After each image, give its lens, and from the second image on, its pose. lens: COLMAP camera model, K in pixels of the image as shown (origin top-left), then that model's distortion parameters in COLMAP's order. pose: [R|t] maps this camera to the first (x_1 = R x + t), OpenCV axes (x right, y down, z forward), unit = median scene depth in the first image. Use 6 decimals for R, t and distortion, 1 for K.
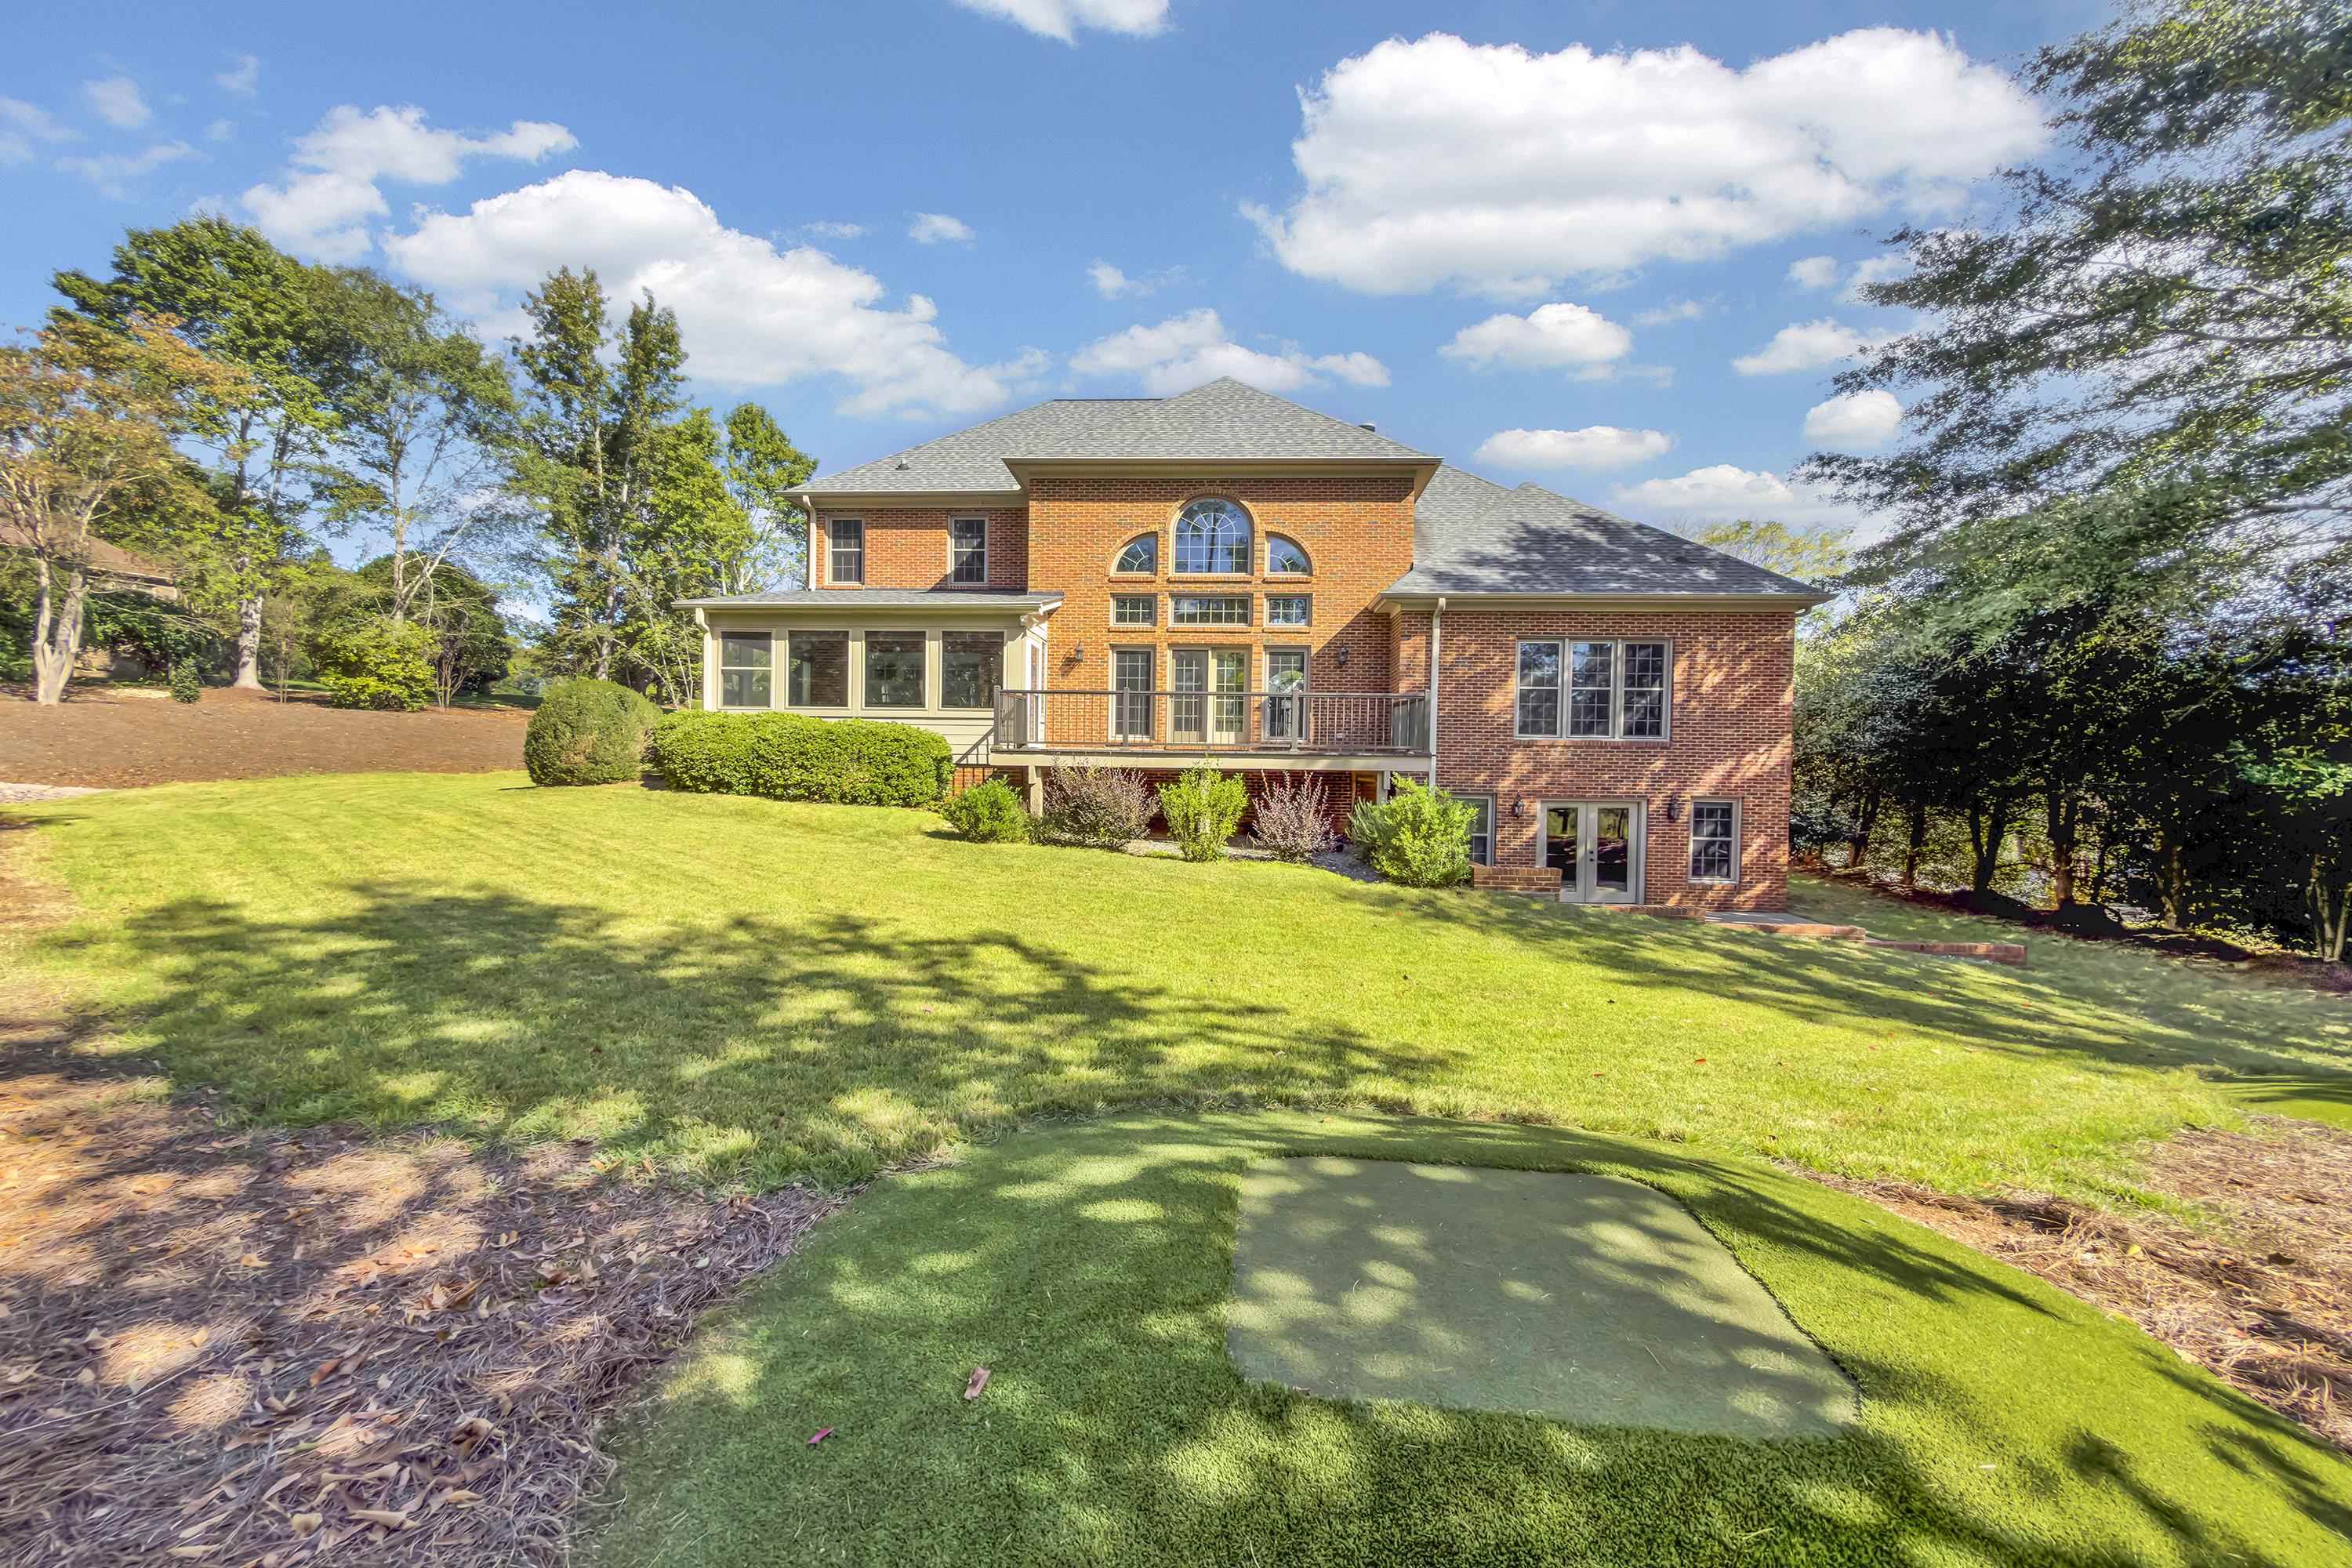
lens RADIAL K [[913.7, 0, 1178.7], [0, 913.7, 787.2], [0, 0, 1]] dist [0.004145, 0.000268]
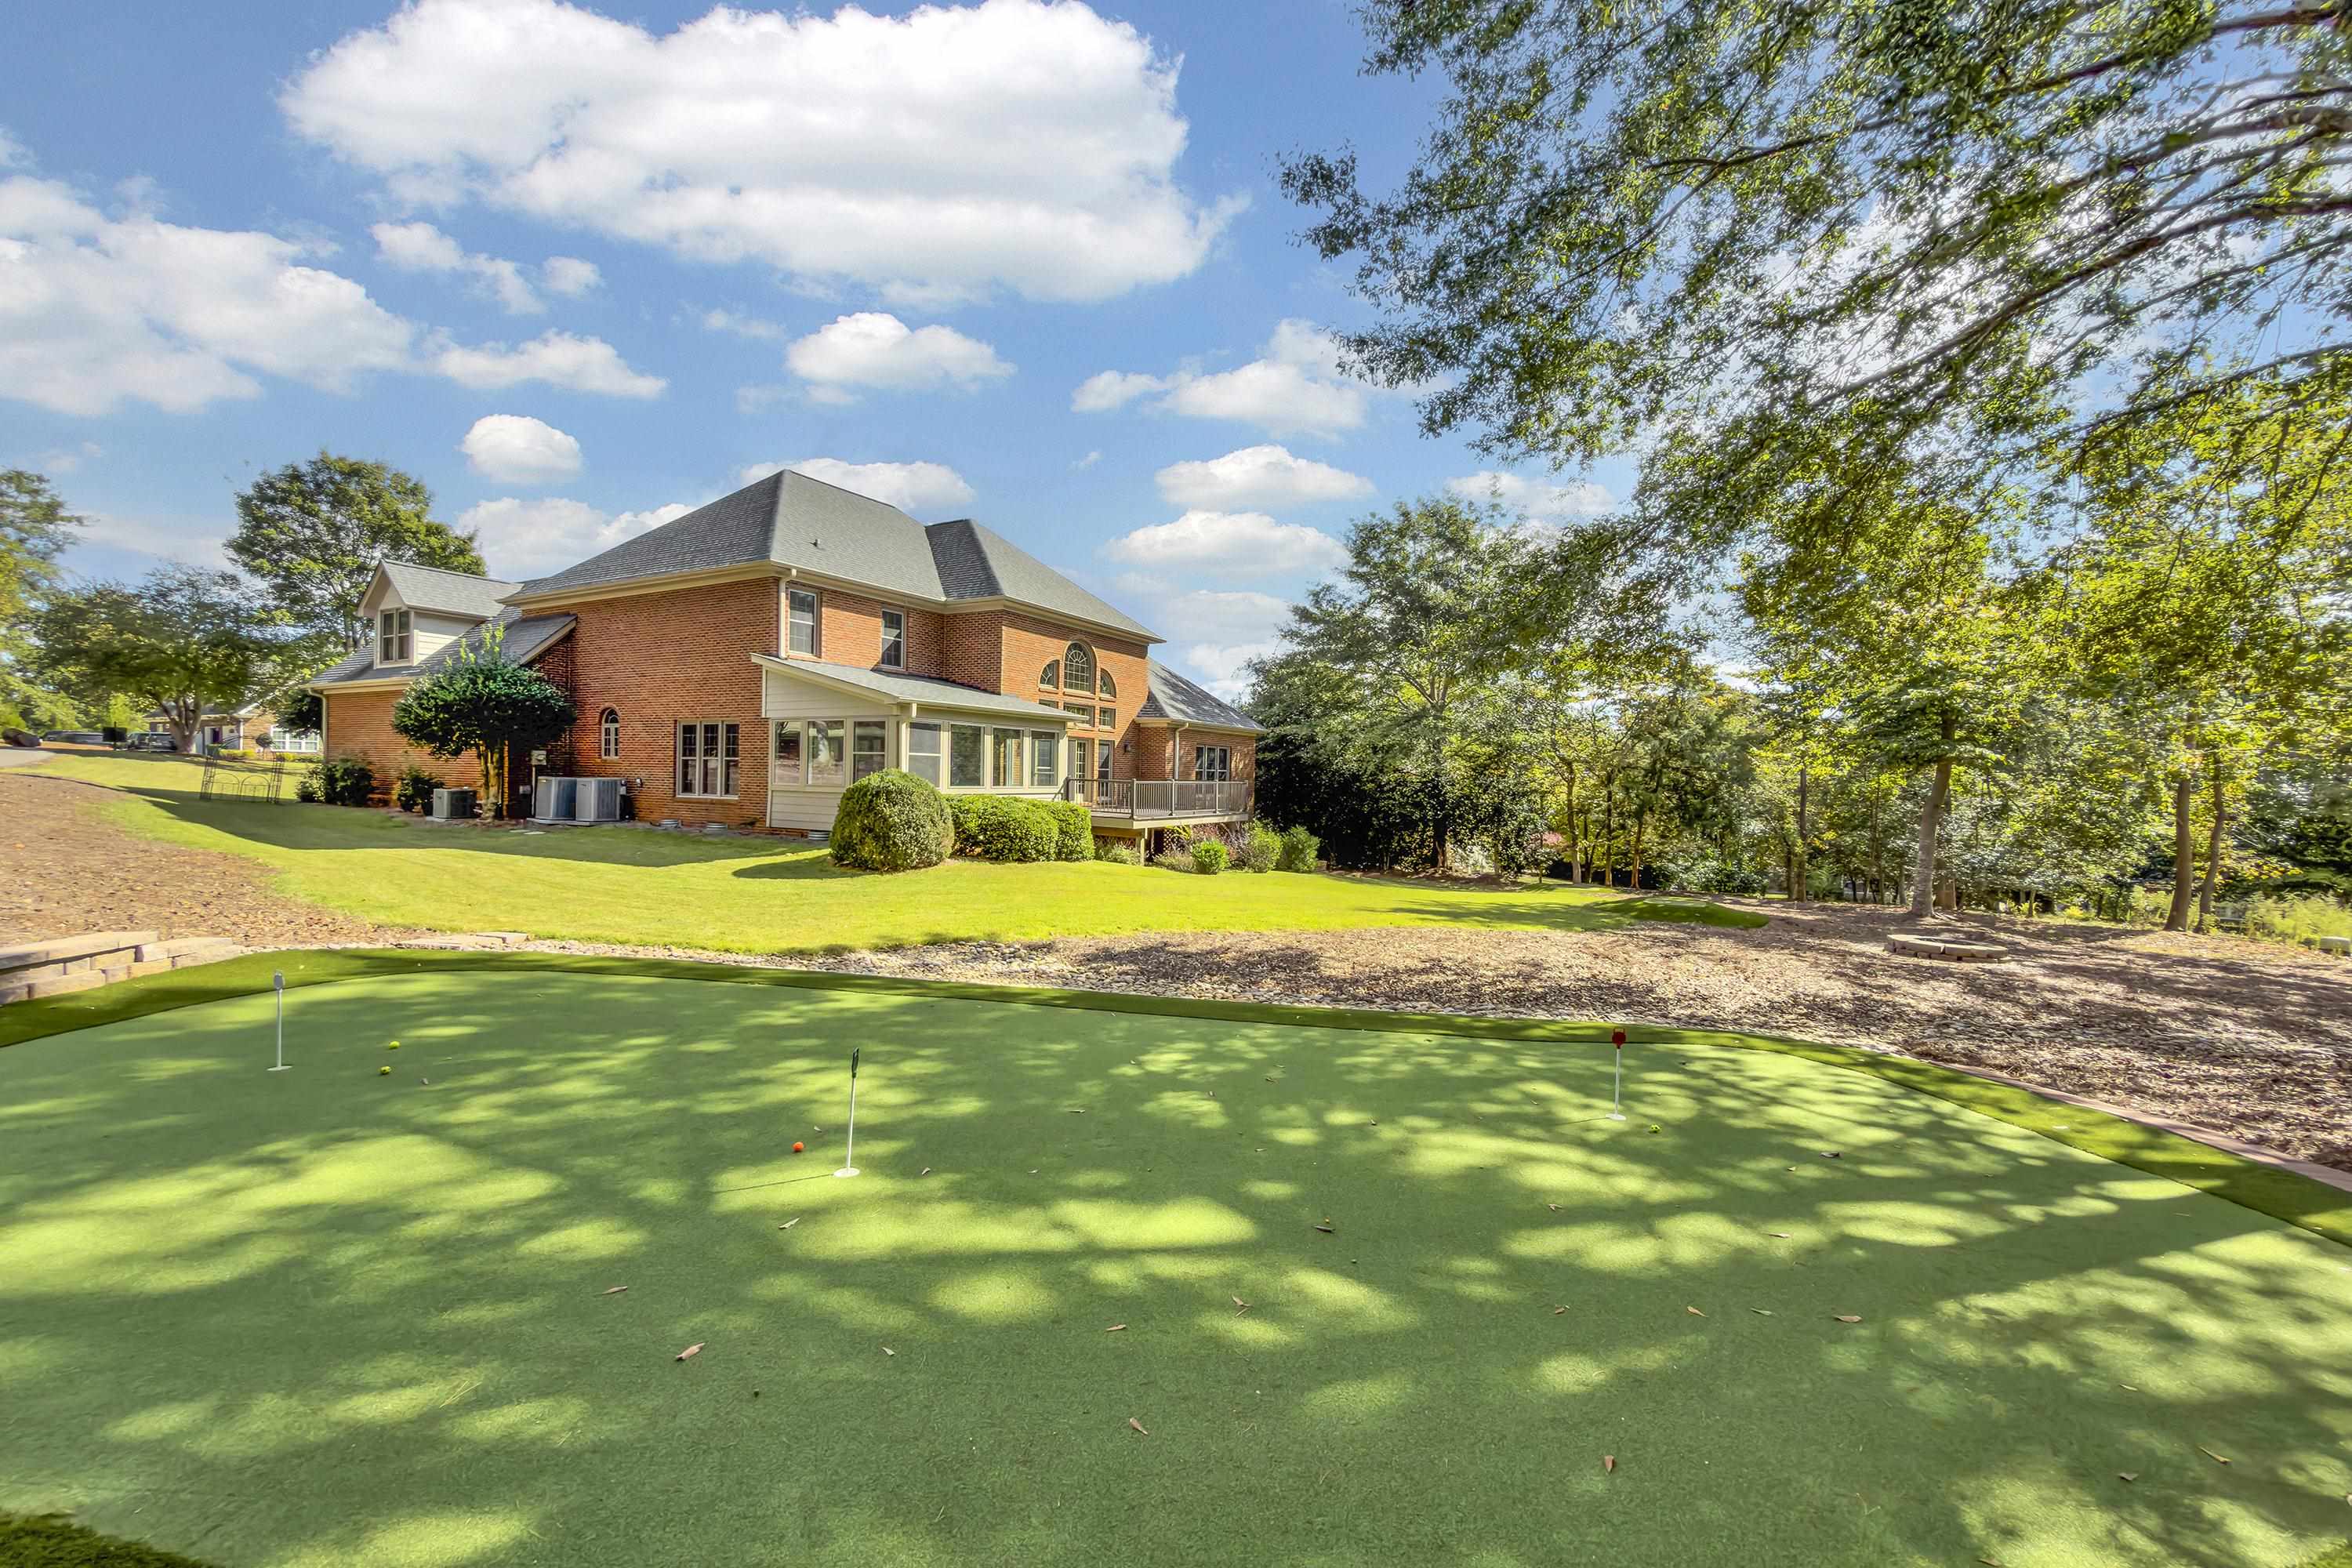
lens RADIAL K [[913.7, 0, 1179.6], [0, 913.7, 777.1], [0, 0, 1]] dist [0.004145, 0.000268]
pose [[0.396186, -0.014133, 0.918062, -1.314799], [0.024418, 0.999690, 0.004852, -0.095282], [-0.917846, 0.020495, 0.396408, 0.252611]]
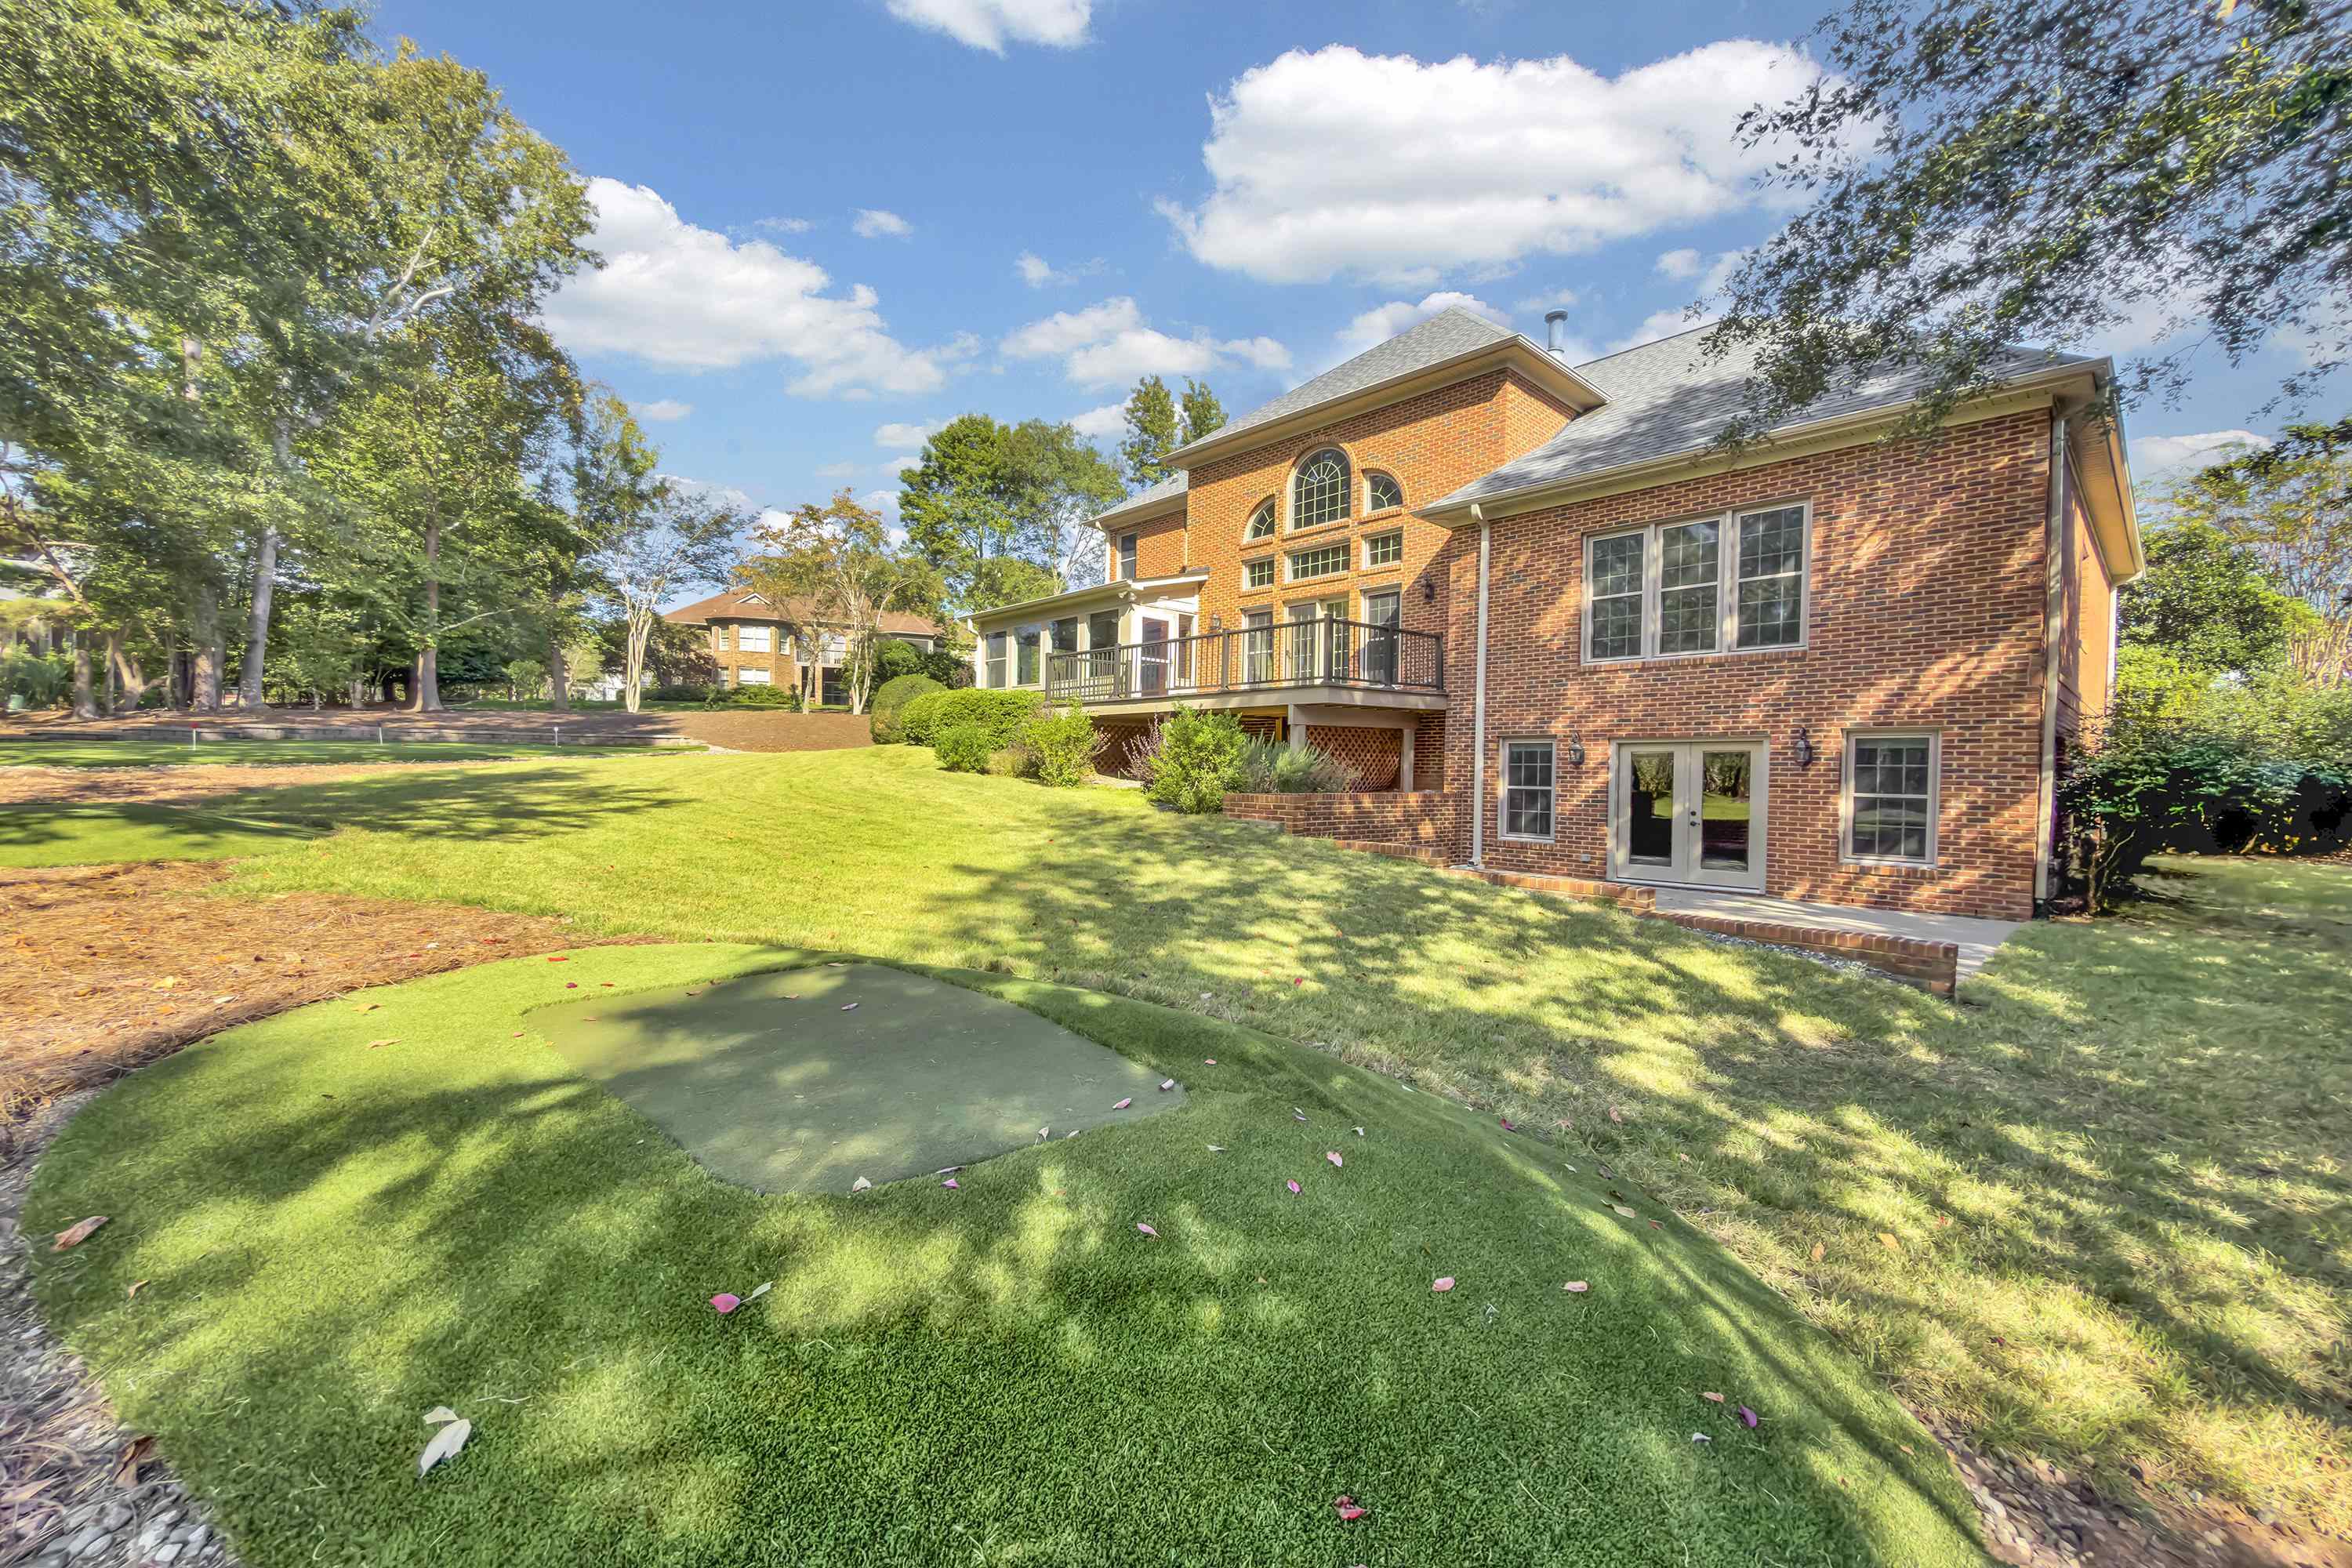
lens RADIAL K [[913.7, 0, 1172.1], [0, 913.7, 777.2], [0, 0, 1]] dist [0.004145, 0.000268]
pose [[0.731891, 0.003023, -0.681415, 0.601654], [-0.016665, 0.999770, -0.013463, 0.054864], [0.681218, 0.021209, 0.731774, 0.179936]]
